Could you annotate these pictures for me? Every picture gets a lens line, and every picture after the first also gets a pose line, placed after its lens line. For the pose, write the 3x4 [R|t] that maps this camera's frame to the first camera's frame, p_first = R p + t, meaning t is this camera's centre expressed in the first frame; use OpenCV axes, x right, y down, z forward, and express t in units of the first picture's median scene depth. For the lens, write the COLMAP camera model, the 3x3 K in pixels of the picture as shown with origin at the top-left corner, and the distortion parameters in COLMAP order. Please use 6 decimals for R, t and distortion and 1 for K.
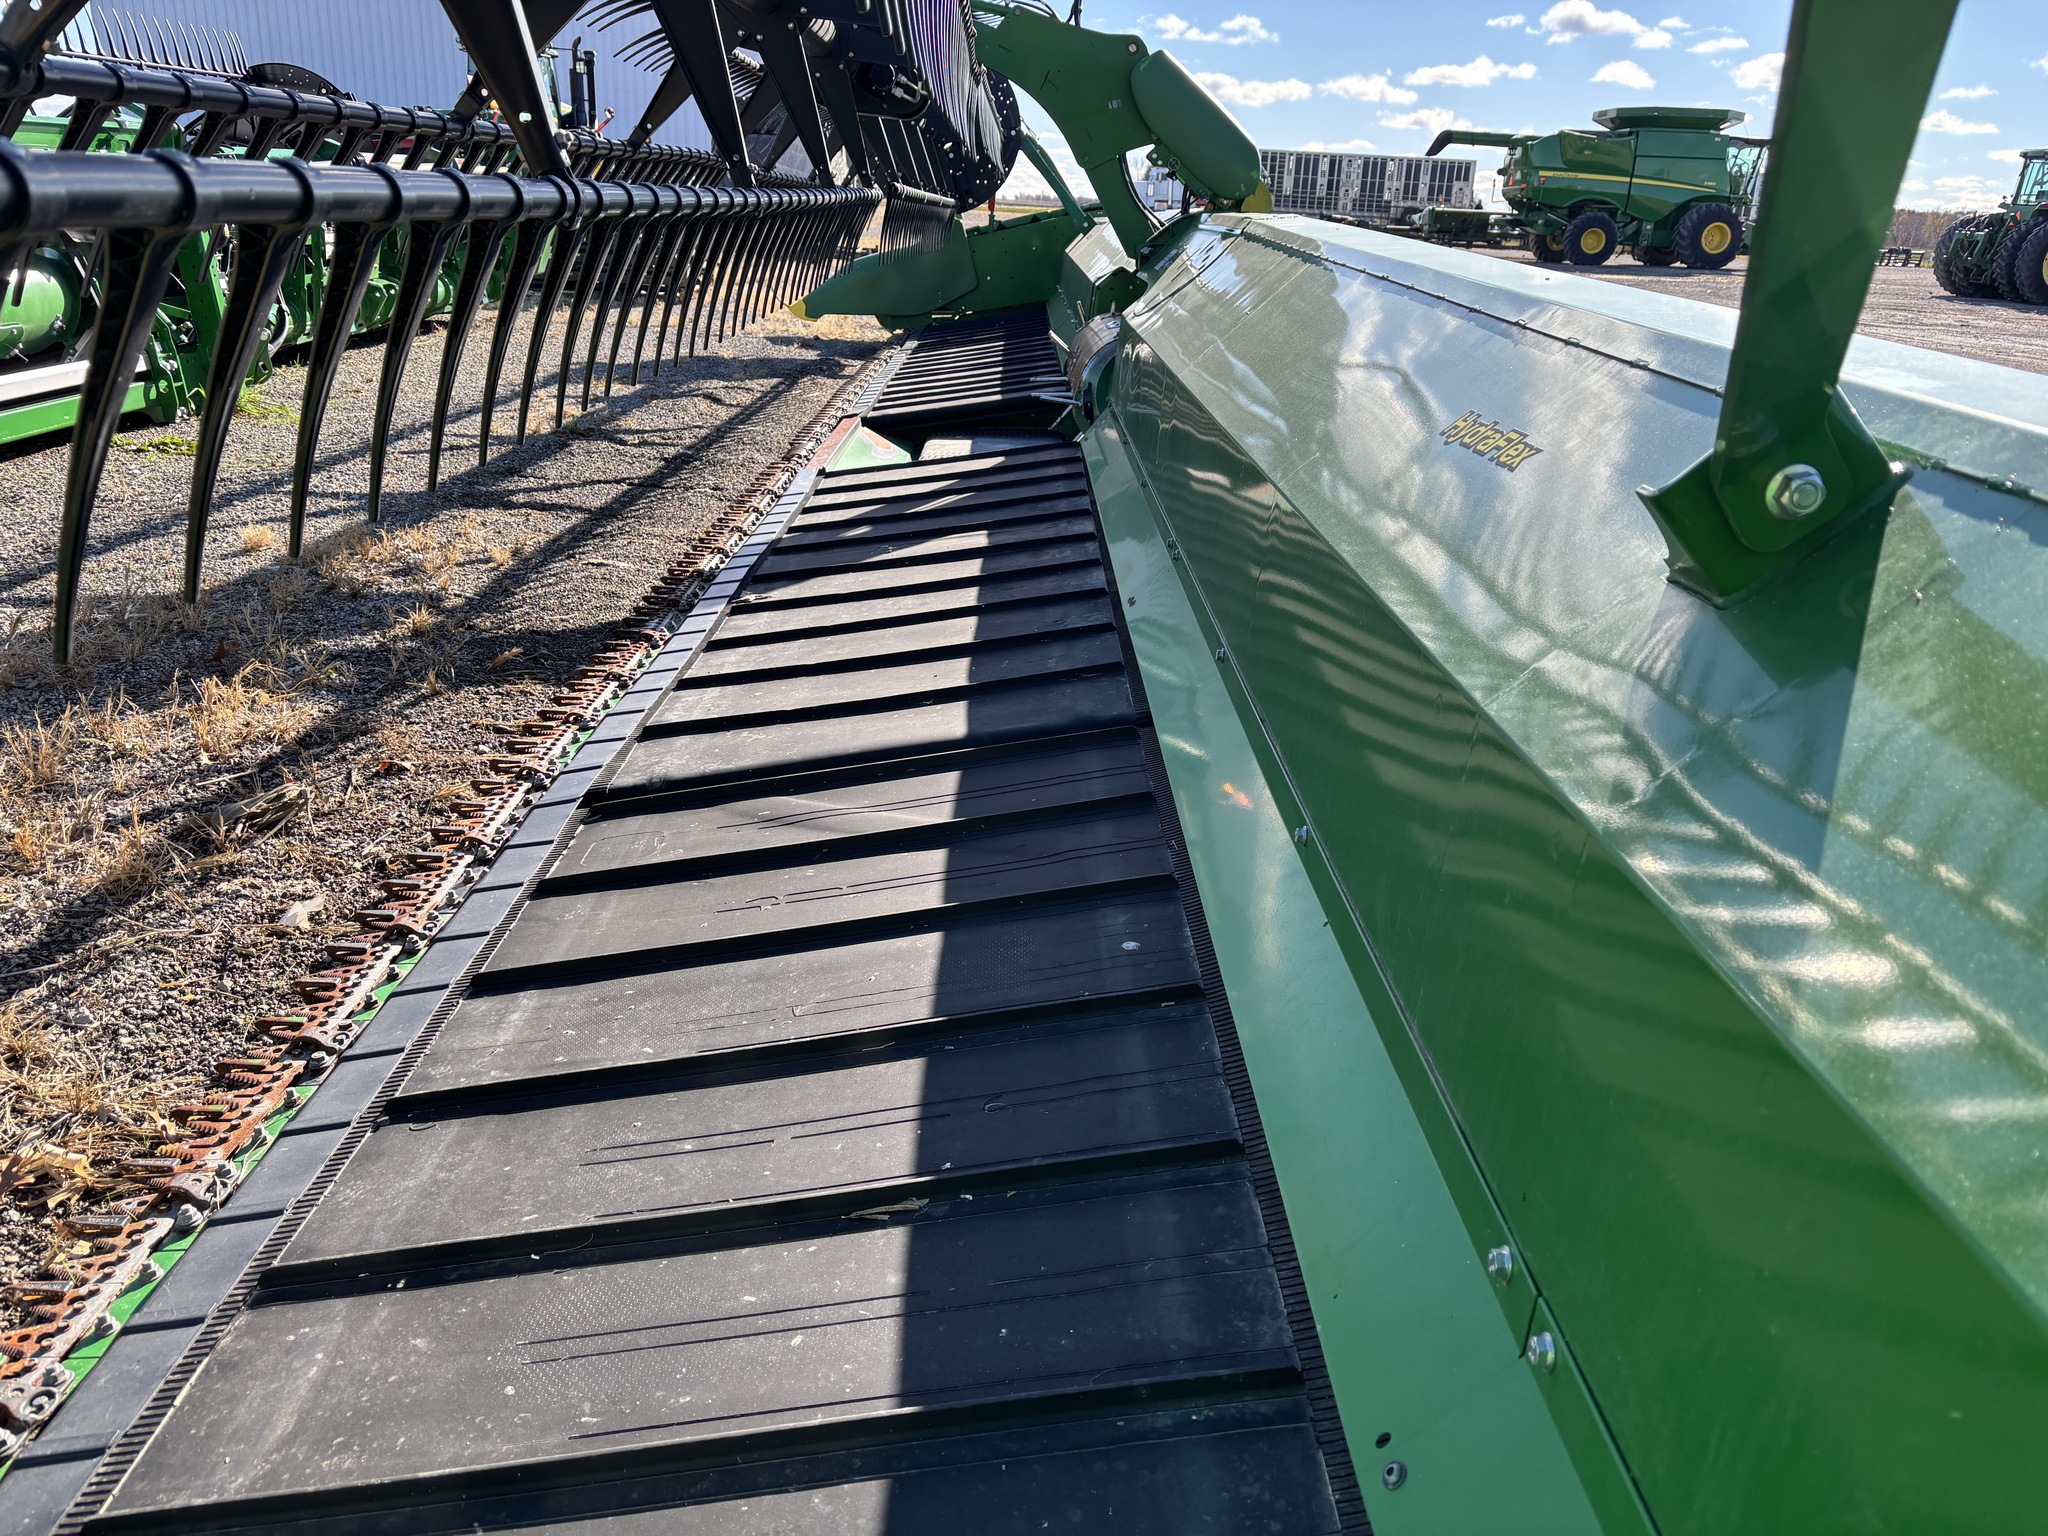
lens RADIAL K [[1577.8, 0, 1024.0], [0, 1577.8, 768.0], [0, 0, 1]] dist [-0.000869, -0.005850]
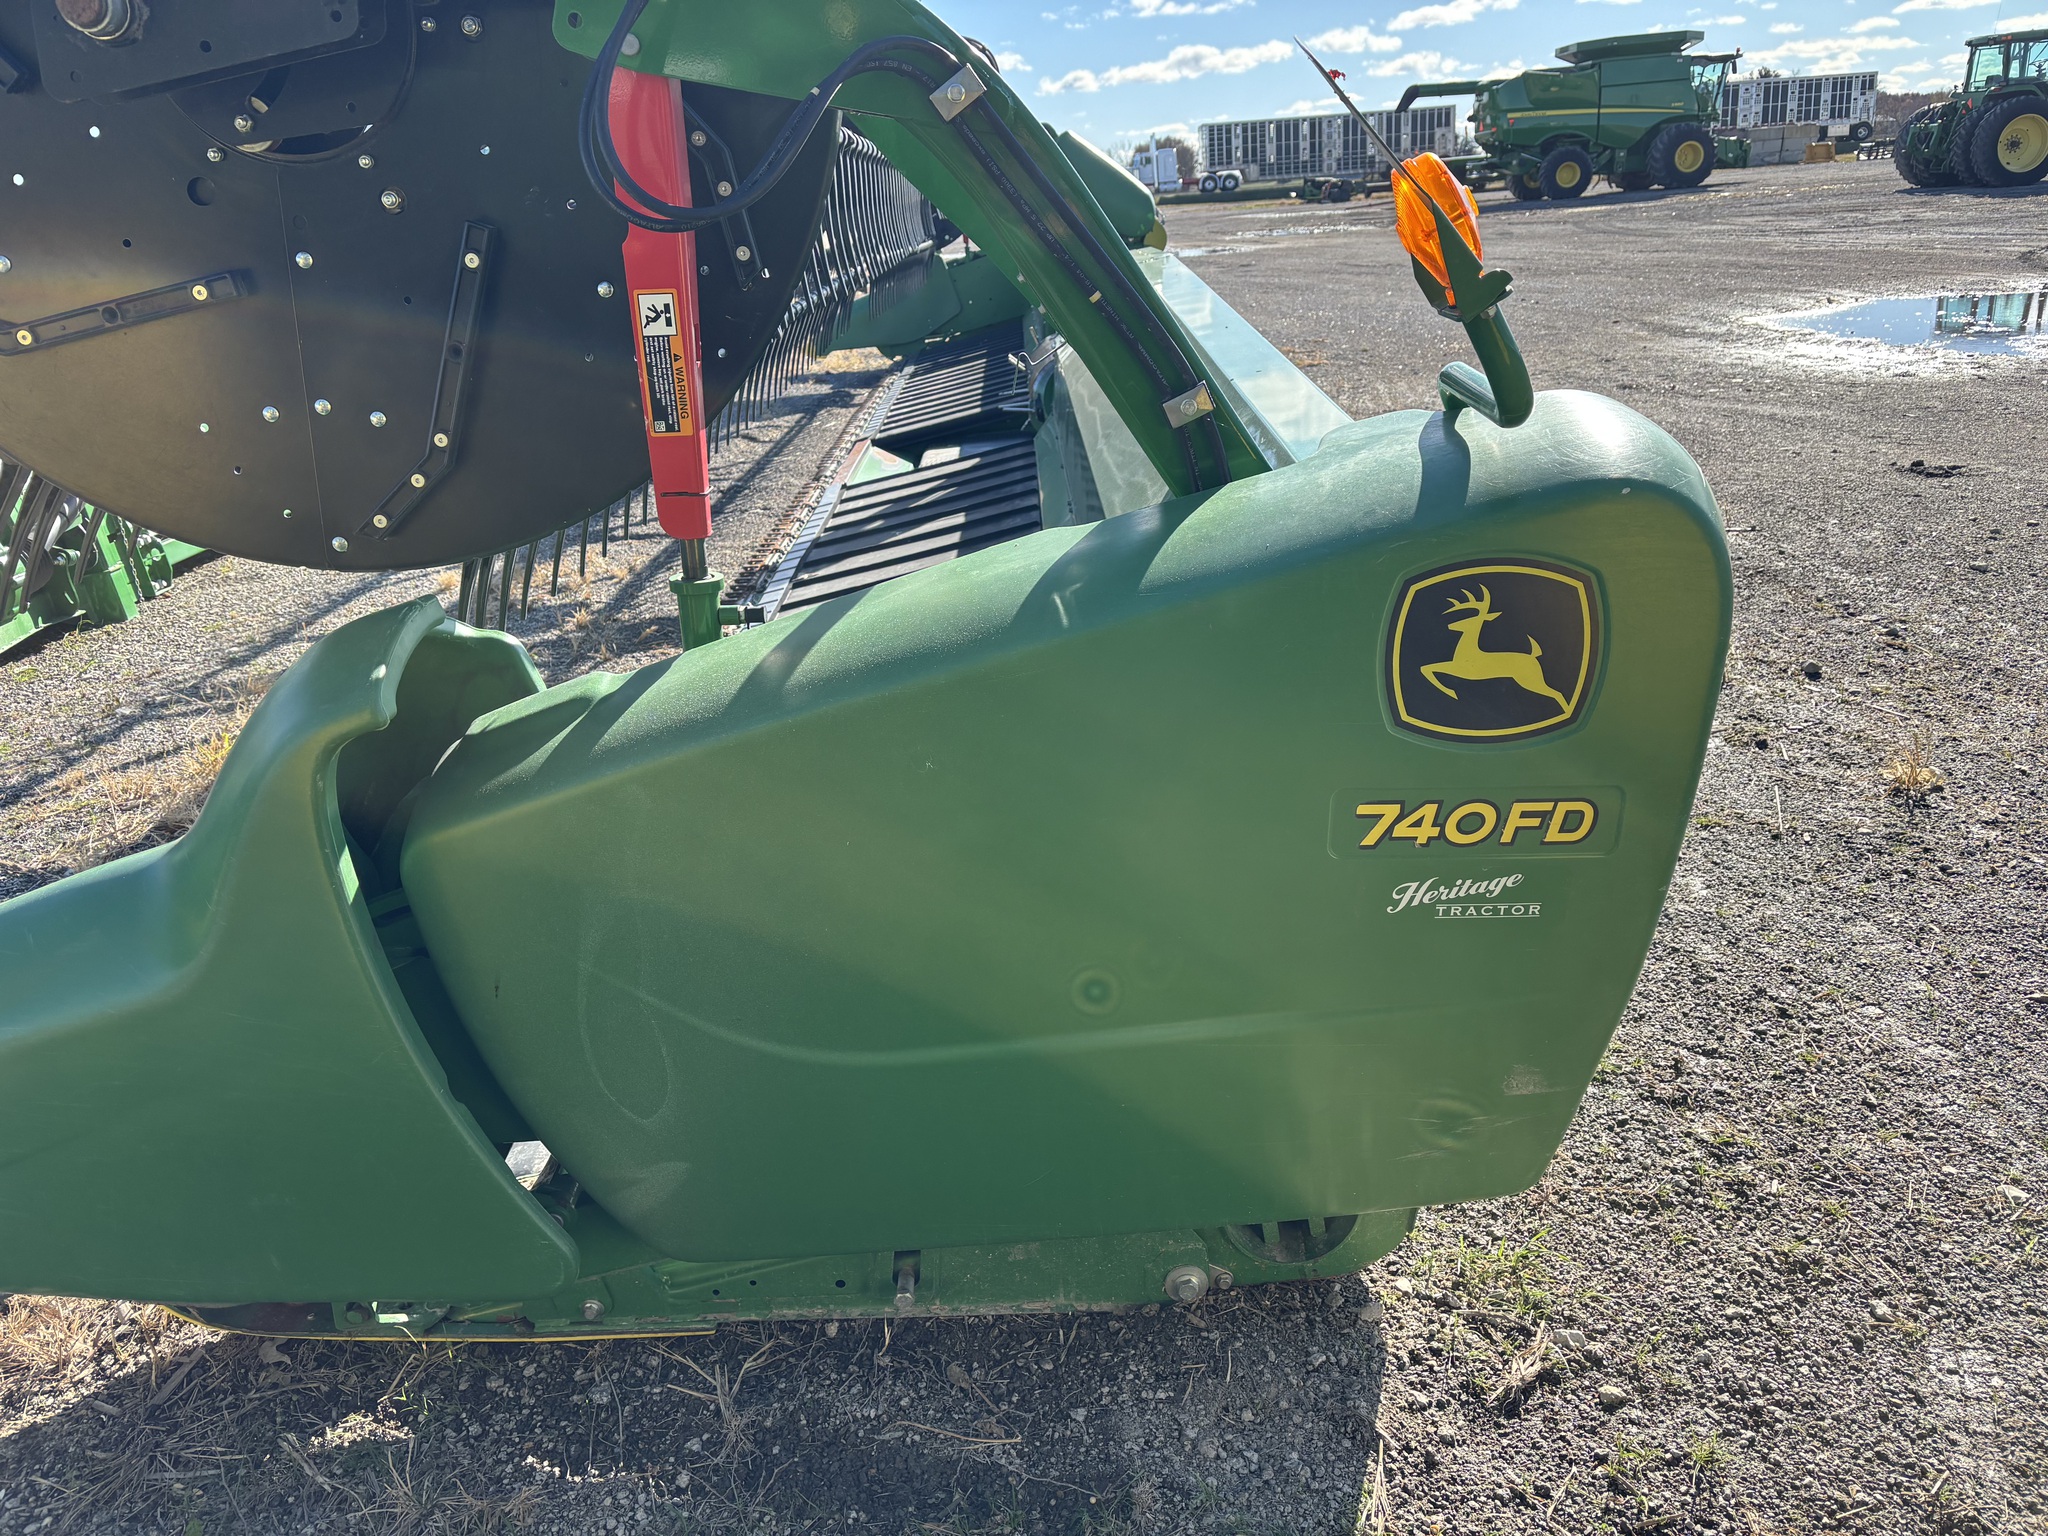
lens RADIAL K [[1577.8, 0, 1024.0], [0, 1577.8, 768.0], [0, 0, 1]] dist [-0.000869, -0.005850]
pose [[0.992933, -0.113040, -0.036143, 0.022766], [0.113129, 0.993580, 0.000409, 0.034192], [0.035864, -0.004495, 0.999347, -0.169688]]
